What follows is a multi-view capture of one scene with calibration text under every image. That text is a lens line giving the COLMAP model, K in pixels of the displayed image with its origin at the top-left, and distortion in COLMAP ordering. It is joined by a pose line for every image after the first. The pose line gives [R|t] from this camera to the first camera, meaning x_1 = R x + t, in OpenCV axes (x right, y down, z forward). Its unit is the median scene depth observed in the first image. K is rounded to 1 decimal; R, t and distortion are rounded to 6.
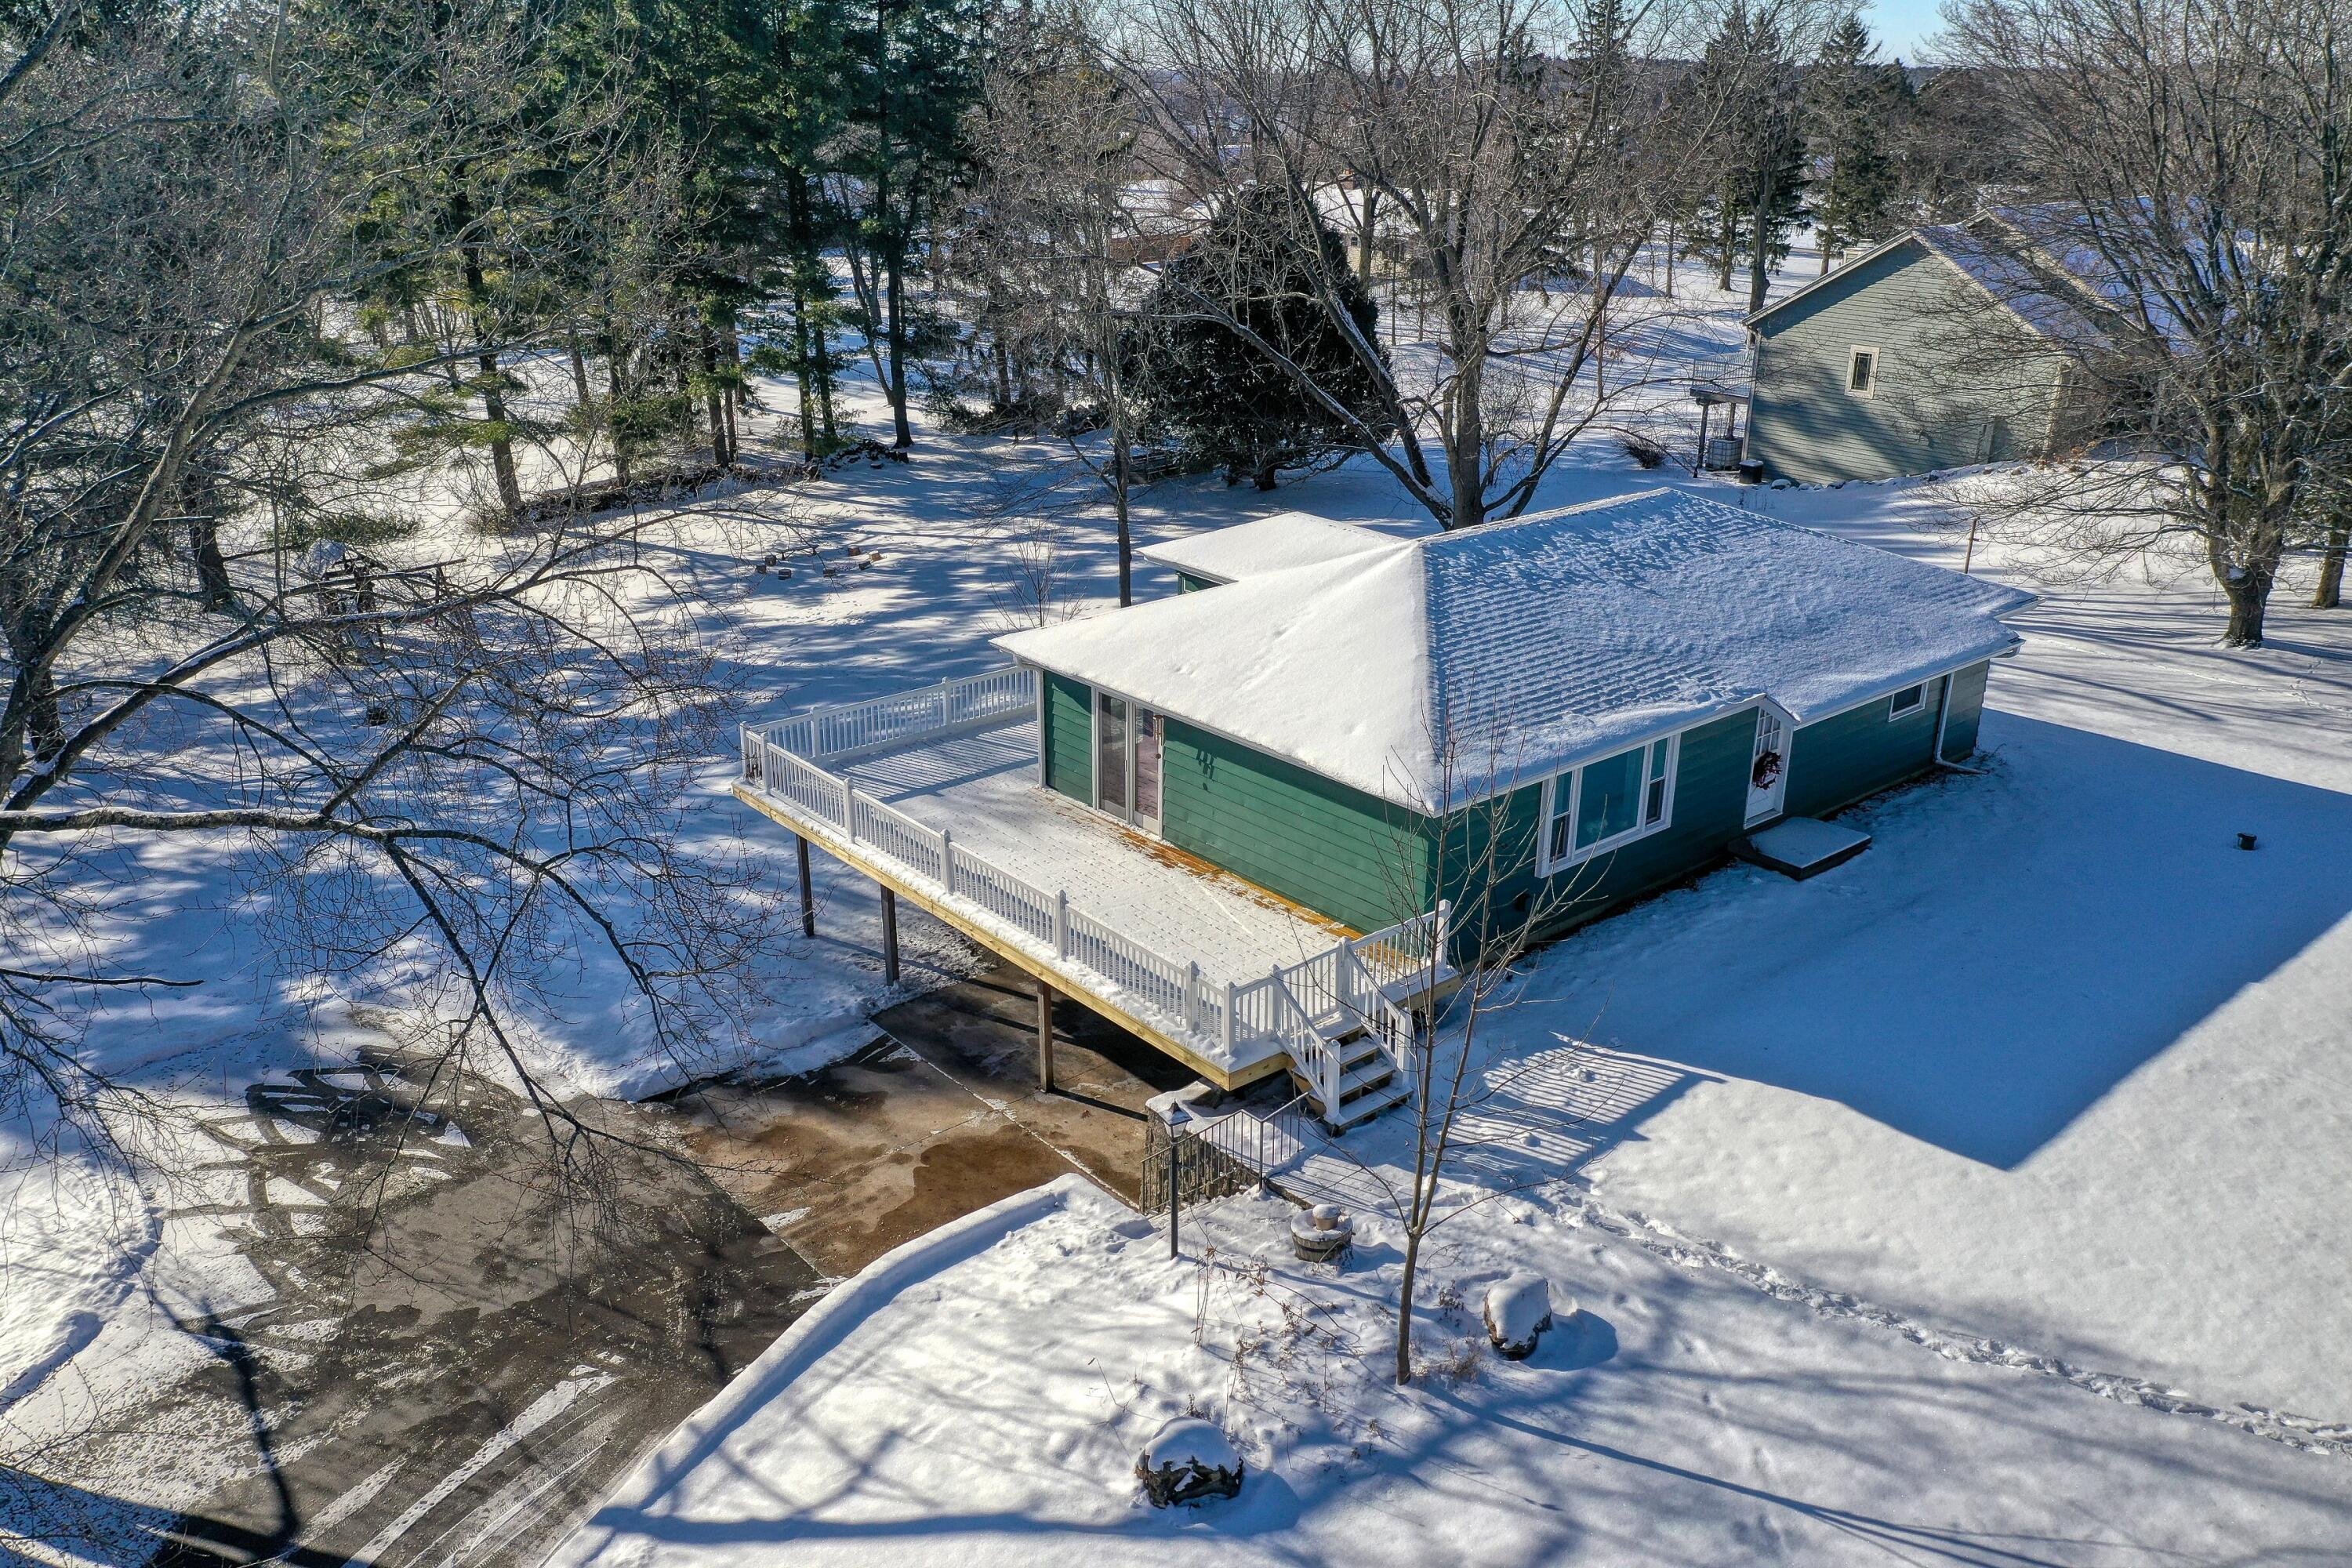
lens RADIAL K [[1846.7, 0, 1184.7], [0, 1846.7, 828.2], [0, 0, 1]] dist [0.001851, 0.002826]
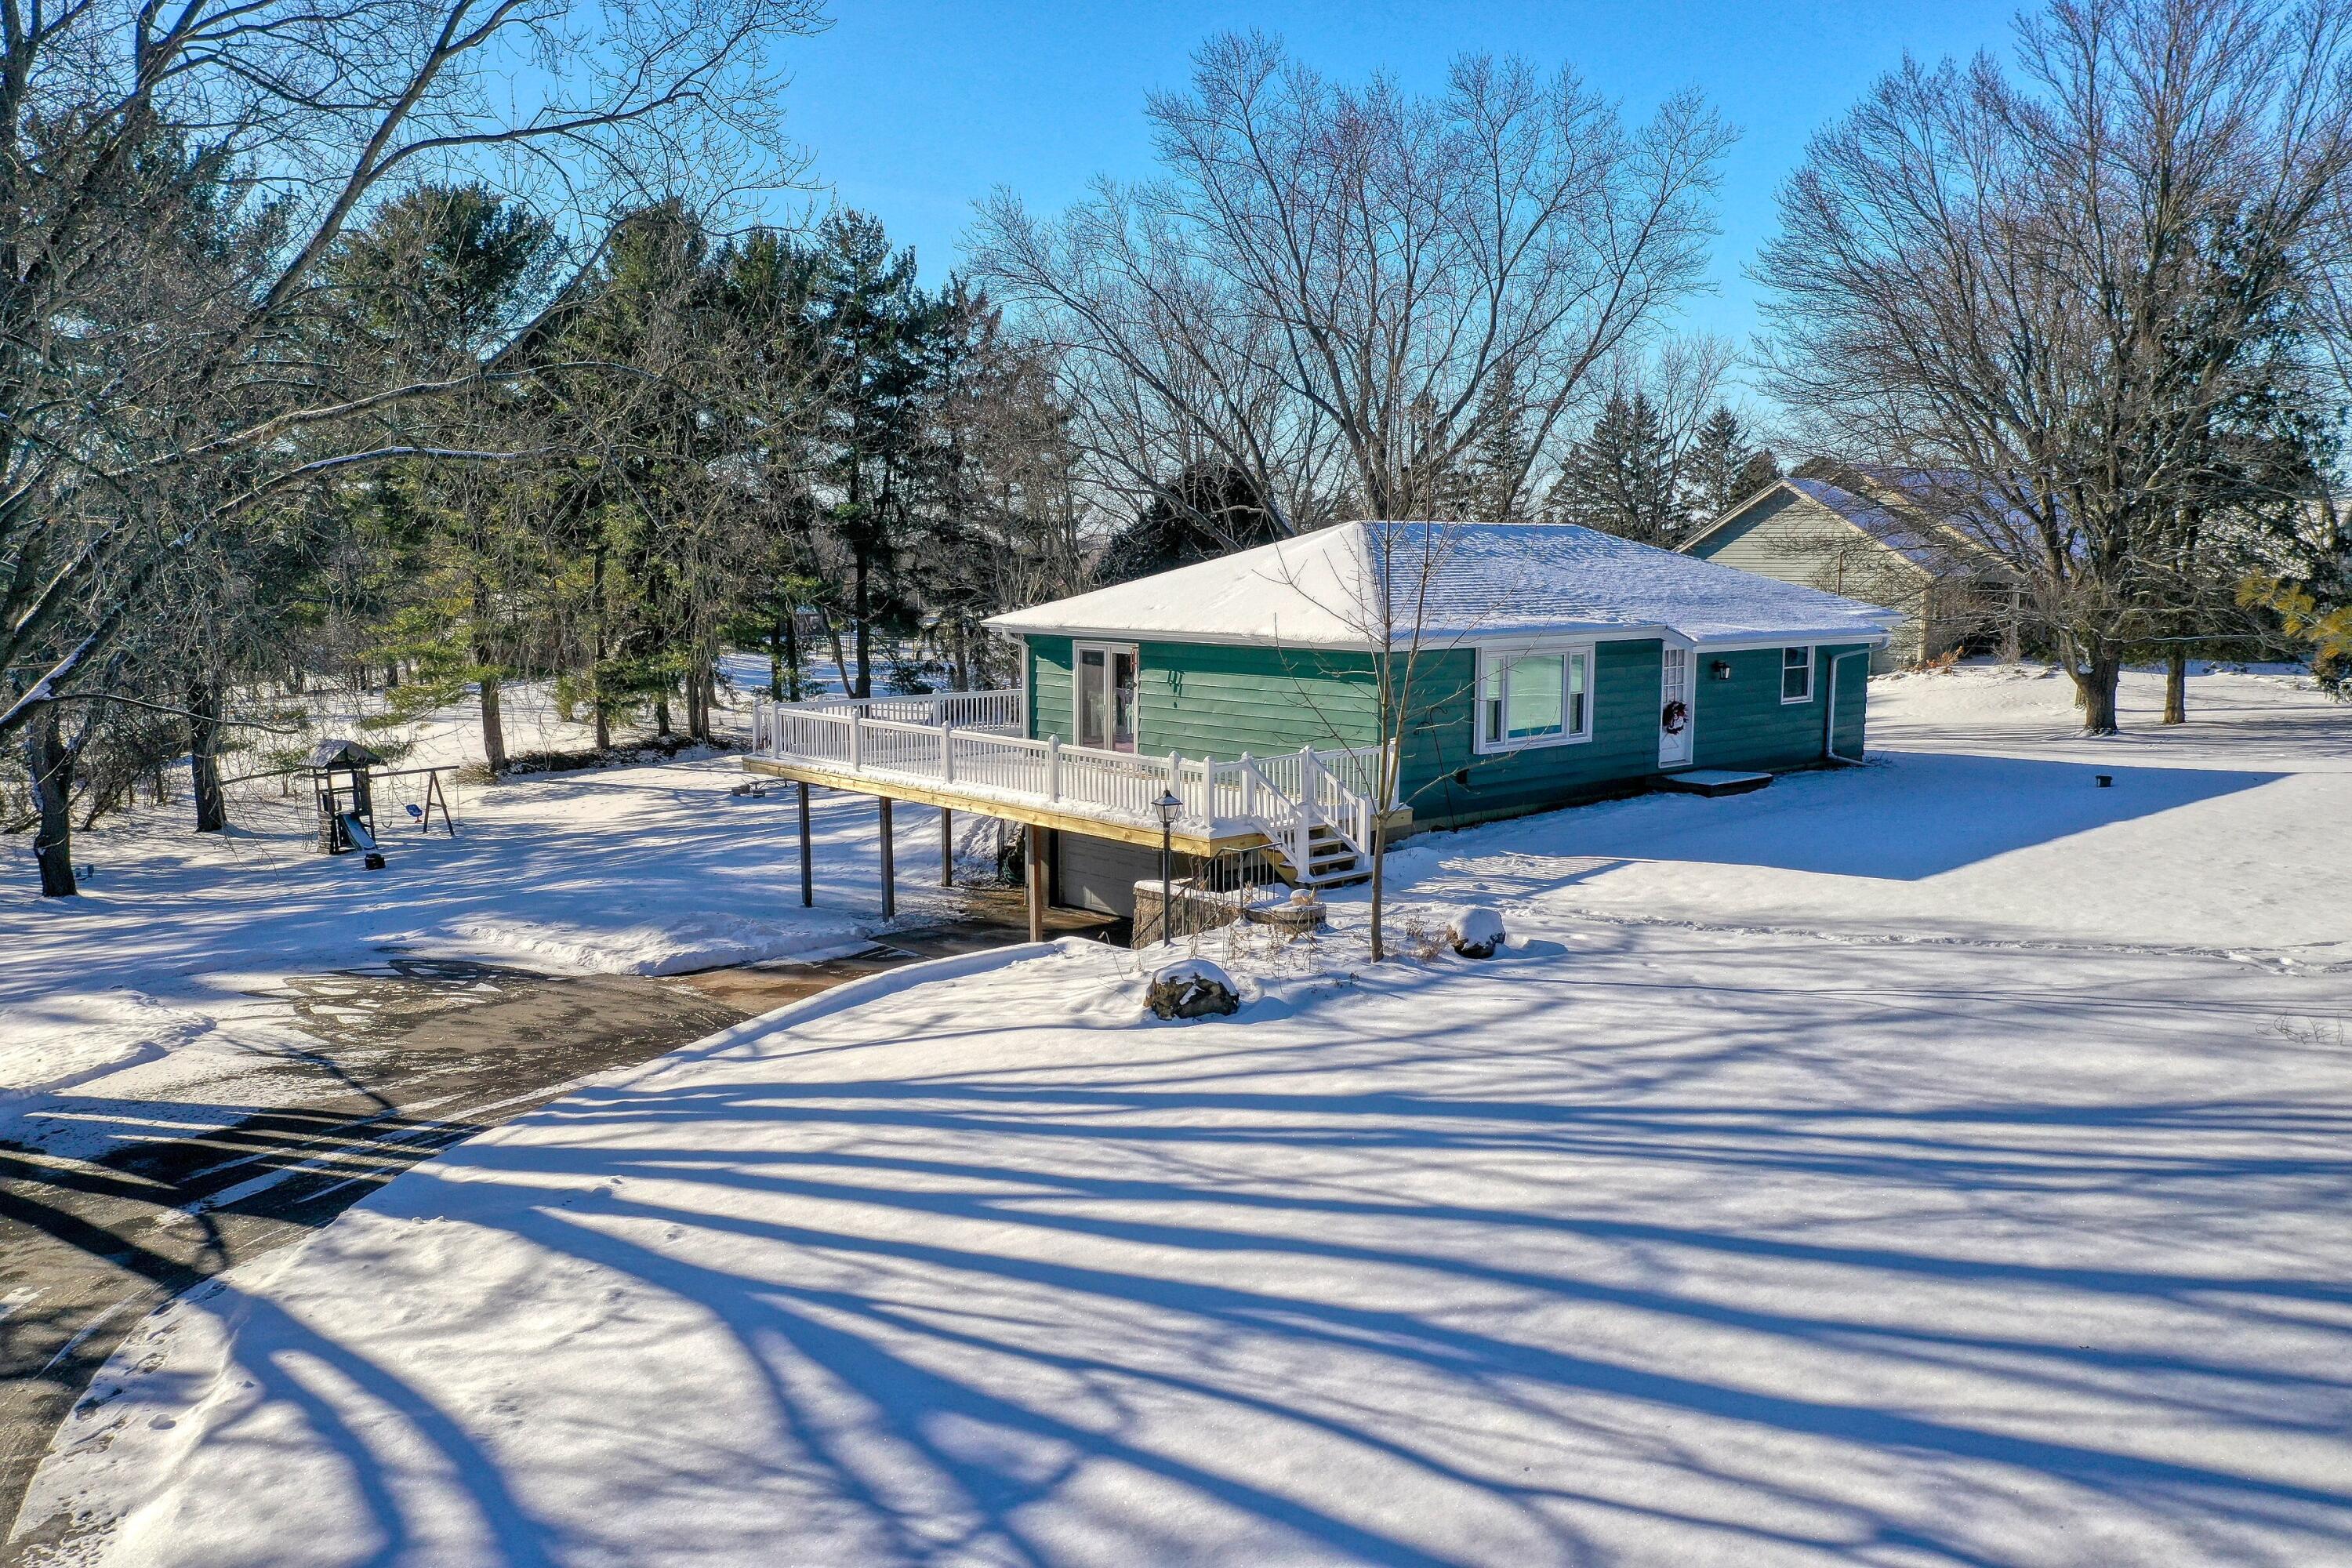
lens RADIAL K [[1846.7, 0, 1184.7], [0, 1846.7, 828.2], [0, 0, 1]] dist [0.001851, 0.002826]
pose [[0.999301, -0.014026, 0.034642, -0.023209], [0.021741, 0.972102, -0.233551, 0.301619], [-0.030399, 0.234141, 0.971727, -0.067653]]
